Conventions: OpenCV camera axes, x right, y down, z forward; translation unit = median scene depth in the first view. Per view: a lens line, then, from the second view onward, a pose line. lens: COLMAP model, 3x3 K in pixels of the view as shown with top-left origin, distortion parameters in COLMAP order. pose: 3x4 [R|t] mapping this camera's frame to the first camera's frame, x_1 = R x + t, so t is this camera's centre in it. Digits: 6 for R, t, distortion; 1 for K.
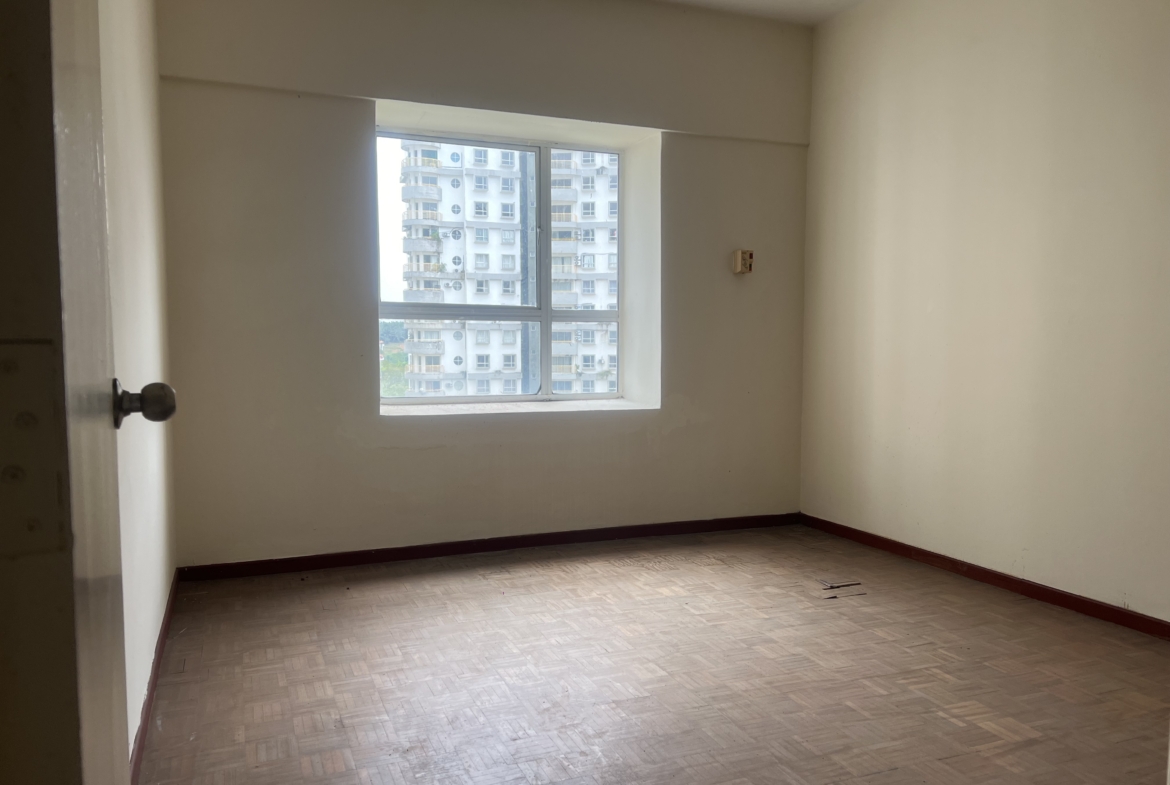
lens RADIAL K [[897.0, 0, 585.0], [0, 897.0, 392.5], [0, 0, 1]] dist [0.061073, -0.124426]
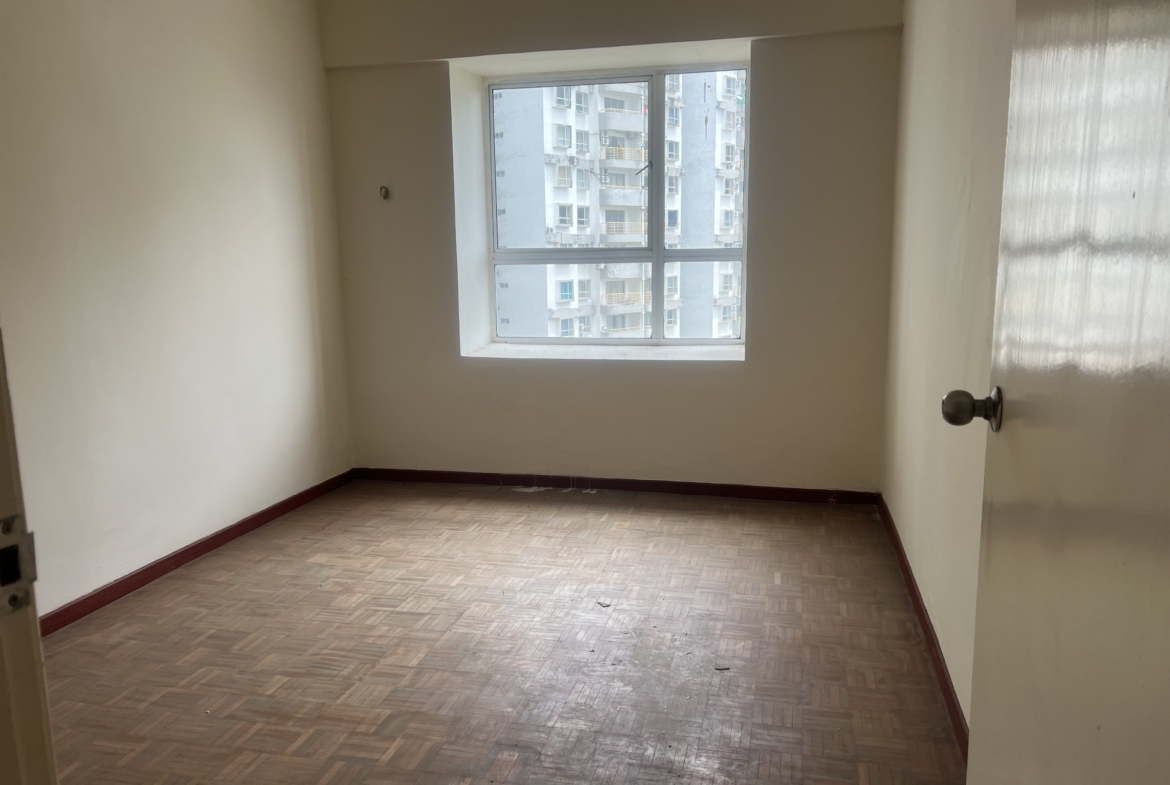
lens RADIAL K [[897.0, 0, 585.0], [0, 897.0, 392.5], [0, 0, 1]] dist [0.061073, -0.124426]
pose [[0.790349, 0.072016, -0.608409, 0.498315], [-0.030791, 0.996481, 0.077953, -0.013795], [0.611882, -0.042877, 0.789786, 0.194272]]
